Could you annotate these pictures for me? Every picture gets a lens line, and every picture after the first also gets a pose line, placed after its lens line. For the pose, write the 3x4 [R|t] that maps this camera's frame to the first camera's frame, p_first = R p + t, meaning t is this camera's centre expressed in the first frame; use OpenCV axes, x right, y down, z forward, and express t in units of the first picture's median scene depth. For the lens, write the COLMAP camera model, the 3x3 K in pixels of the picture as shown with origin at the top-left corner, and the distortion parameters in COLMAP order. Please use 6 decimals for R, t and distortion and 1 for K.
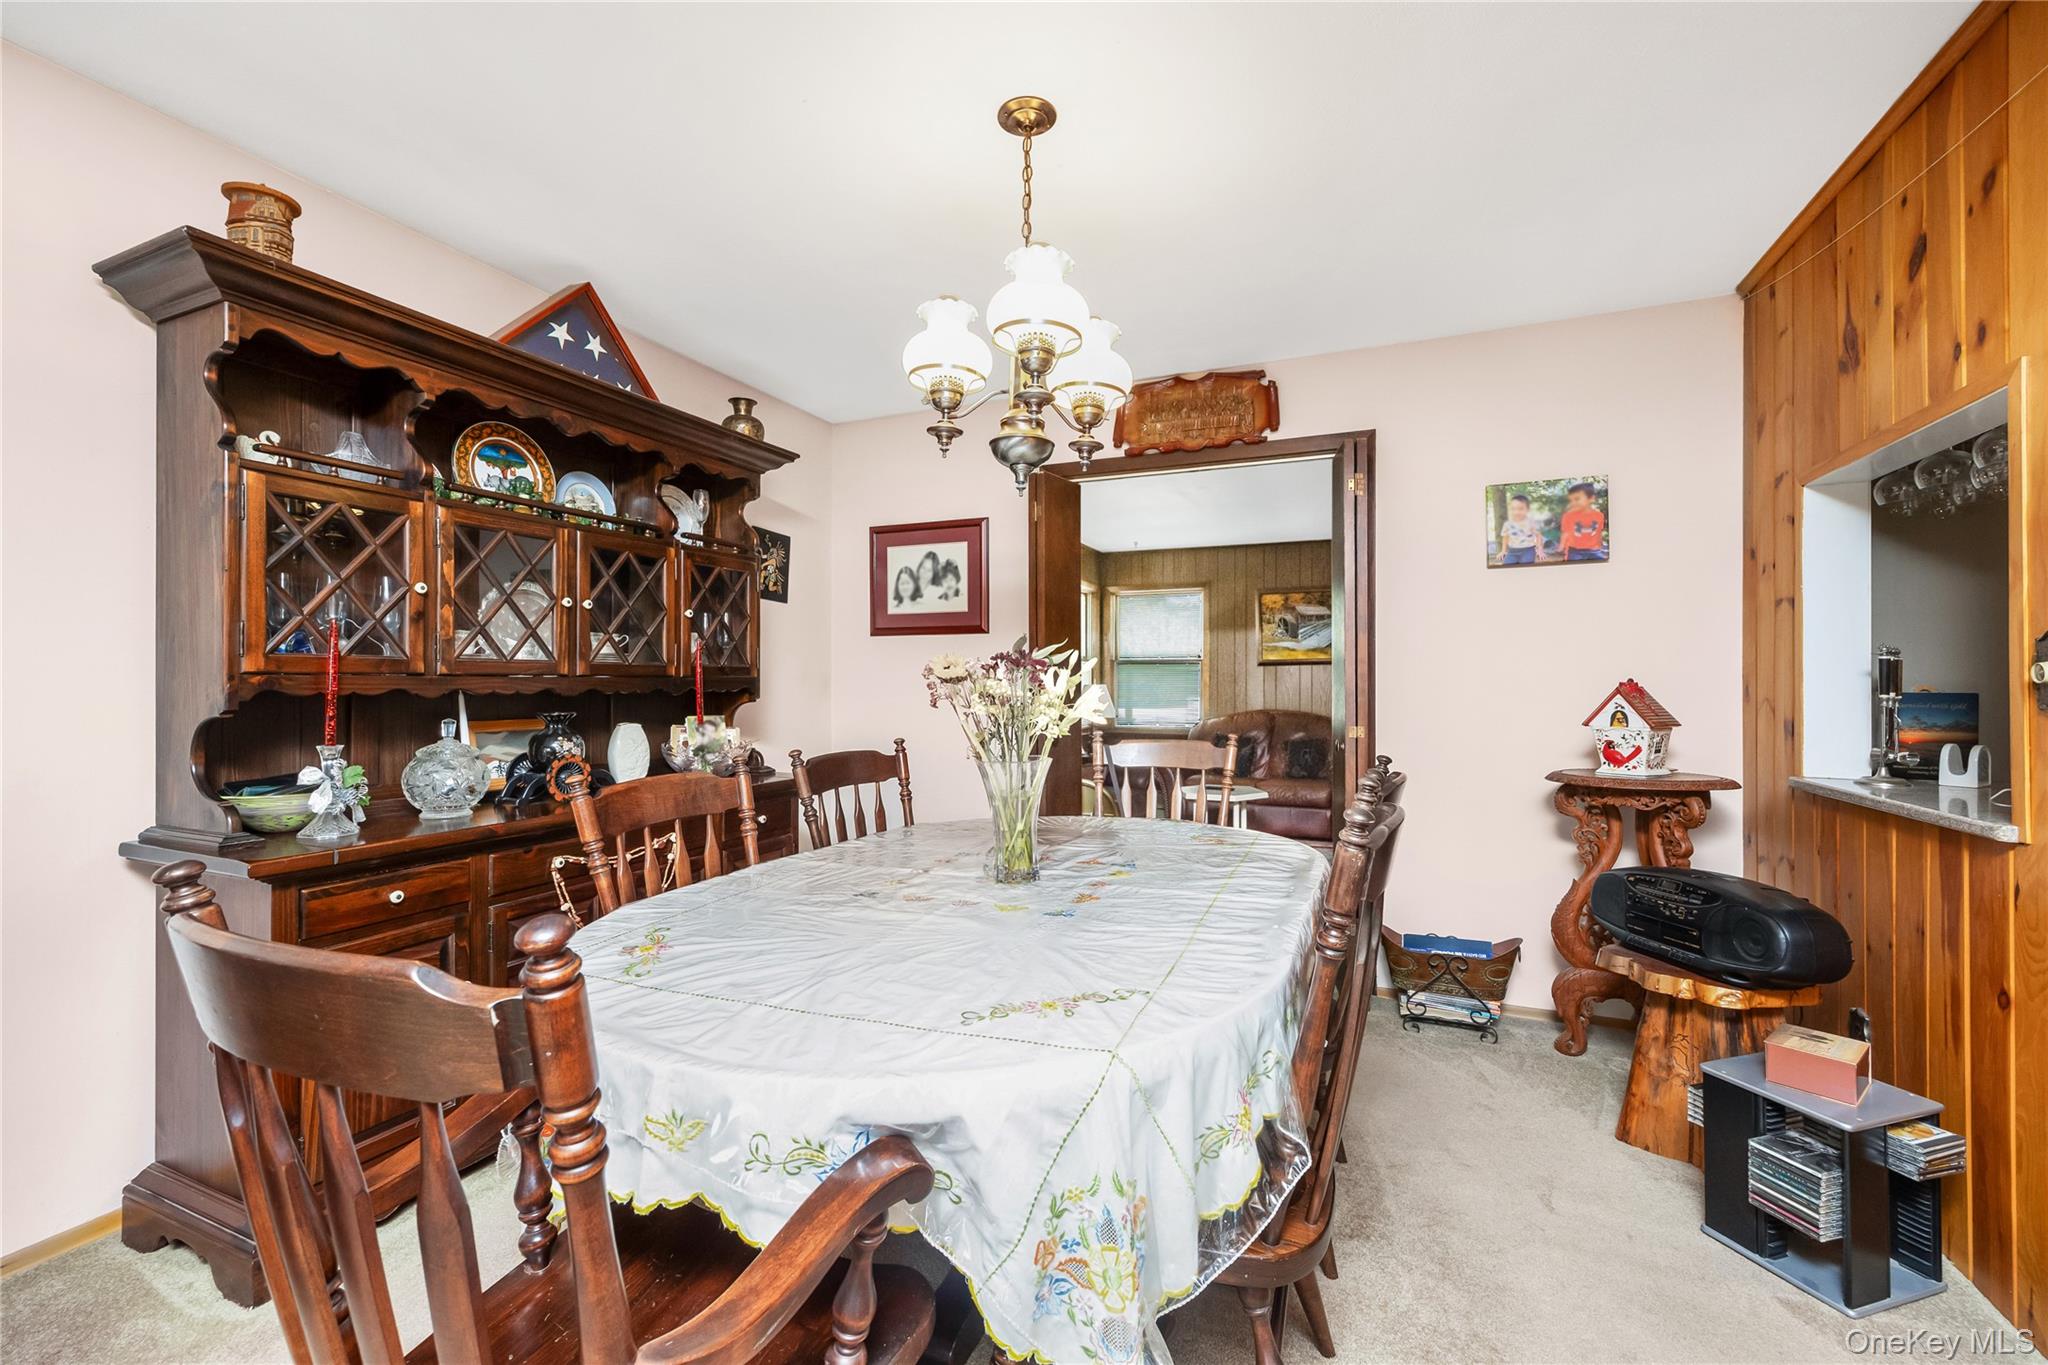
lens RADIAL K [[859.5, 0, 1017.5], [0, 859.5, 682.2], [0, 0, 1]] dist [0.008379, -0.000017]
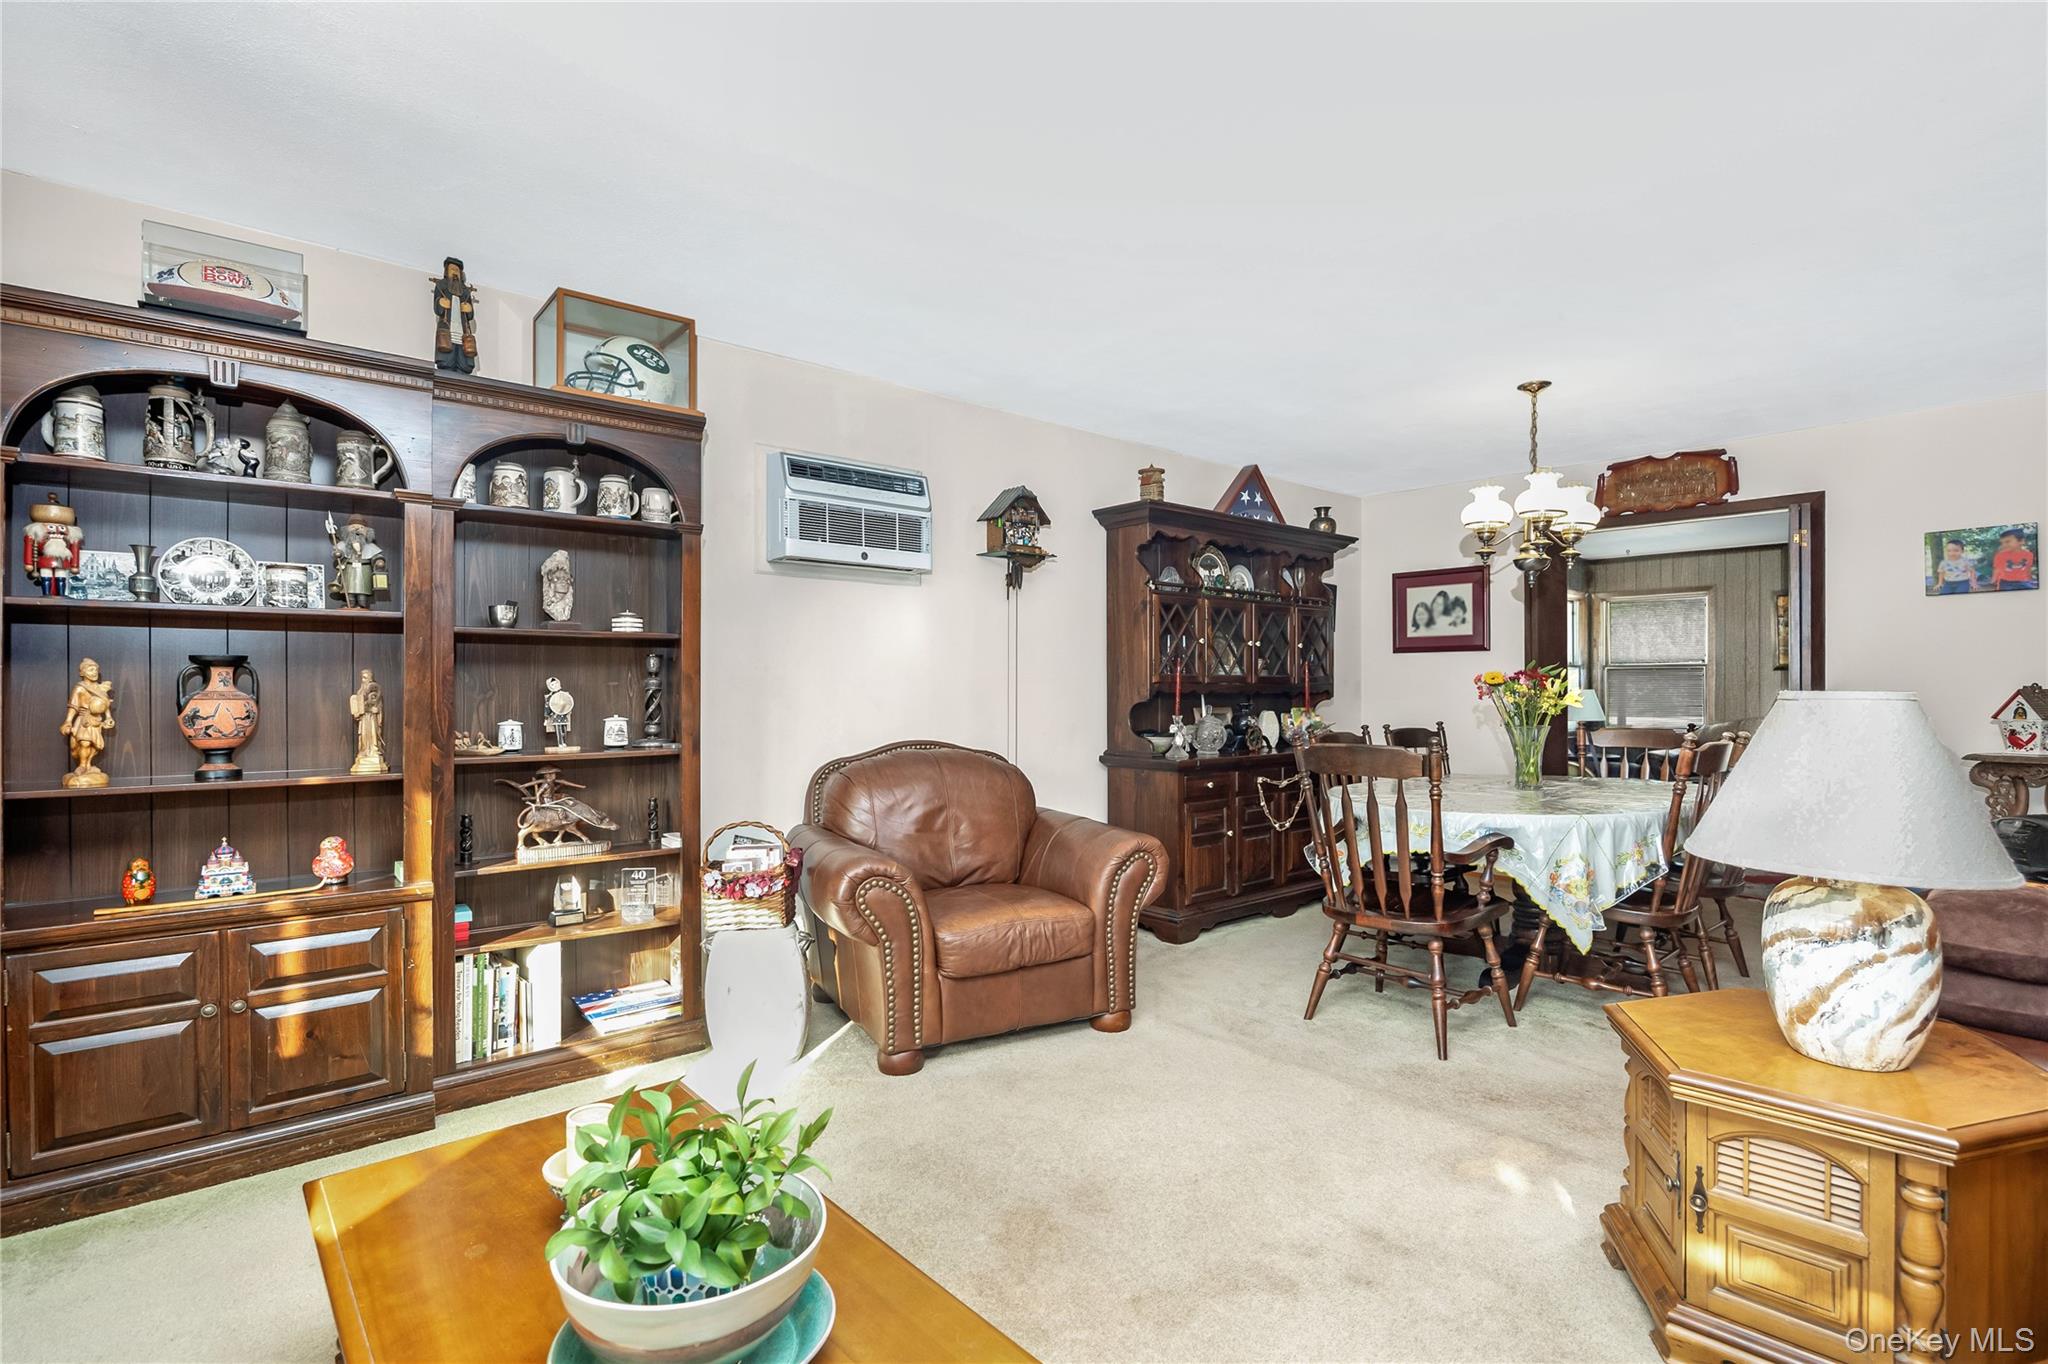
lens RADIAL K [[1007.1, 0, 1008.1], [0, 1007.1, 688.2], [0, 0, 1]] dist [-0.008854, -0.000454]
pose [[0.907200, -0.000941, -0.420698, -0.070180], [0.000874, 1.000000, -0.000352, 0.002652], [0.420699, -0.000048, 0.907201, -0.944023]]
